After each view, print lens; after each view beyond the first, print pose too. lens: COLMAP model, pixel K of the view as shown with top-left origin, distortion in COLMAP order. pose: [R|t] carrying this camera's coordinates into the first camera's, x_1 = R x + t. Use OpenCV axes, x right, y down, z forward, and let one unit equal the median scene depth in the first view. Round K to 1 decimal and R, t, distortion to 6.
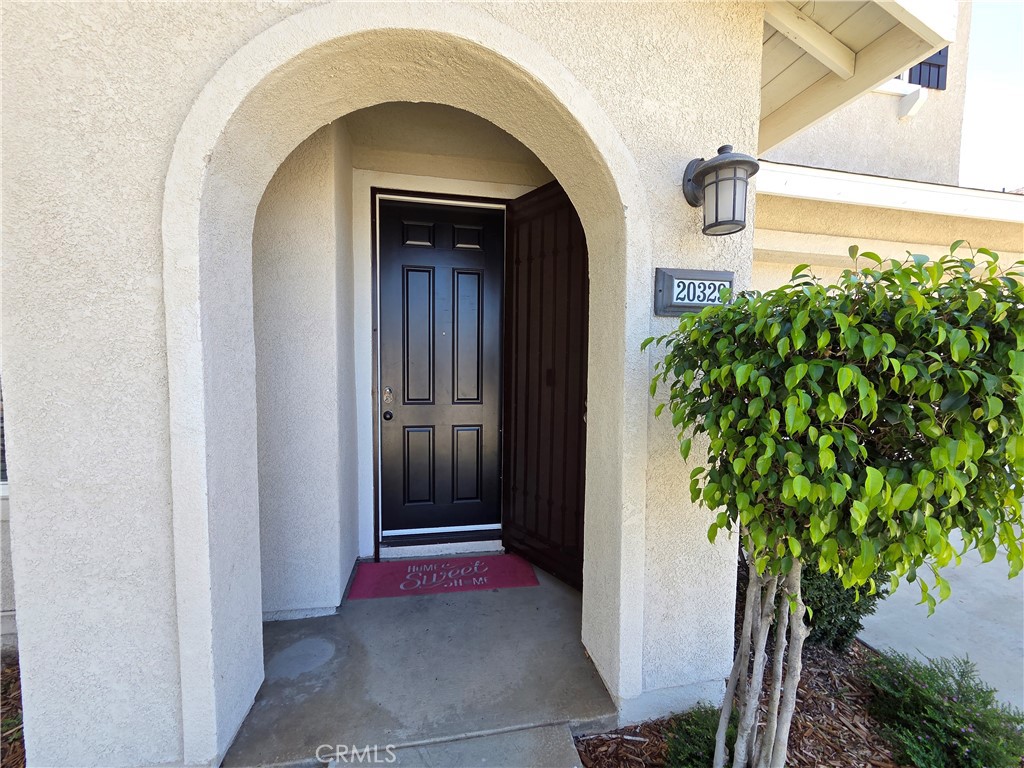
lens RADIAL K [[419.6, 0, 513.8], [0, 419.6, 388.3], [0, 0, 1]] dist [-0.001278, -0.000374]
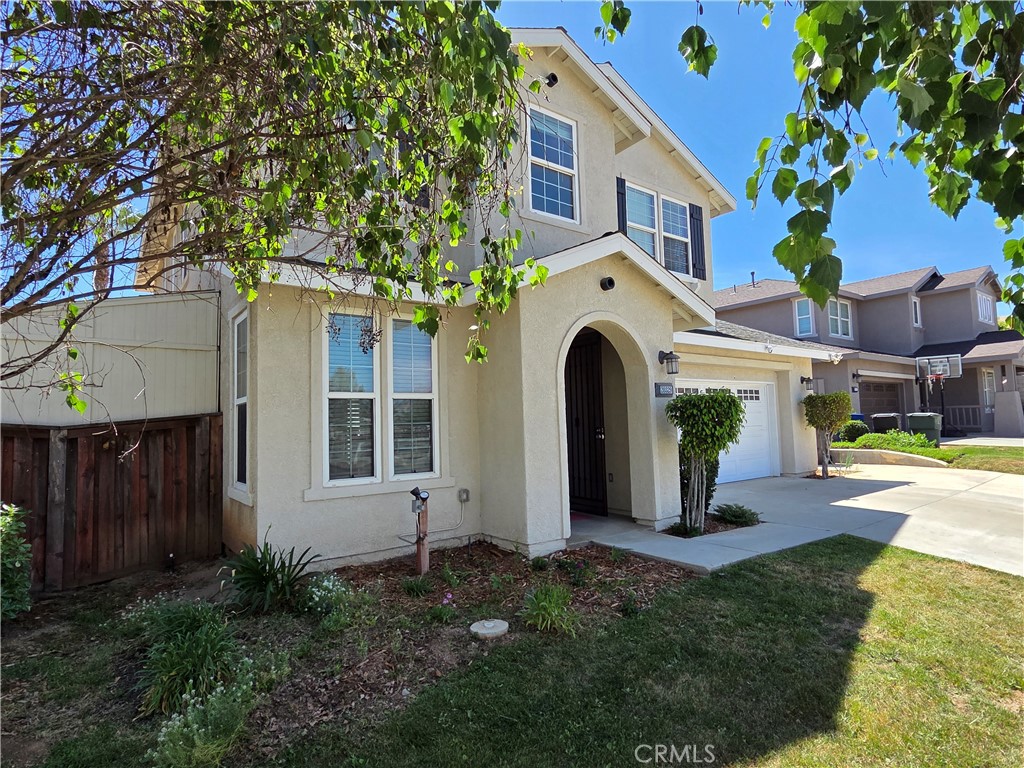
lens RADIAL K [[509.1, 0, 512.0], [0, 509.1, 384.0], [0, 0, 1]] dist [-0.000173, 0.000019]
pose [[0.913816, -0.009714, 0.406012, -2.505330], [0.063471, 0.990845, -0.119150, 0.143679], [-0.401138, 0.134652, 0.906067, -2.362586]]
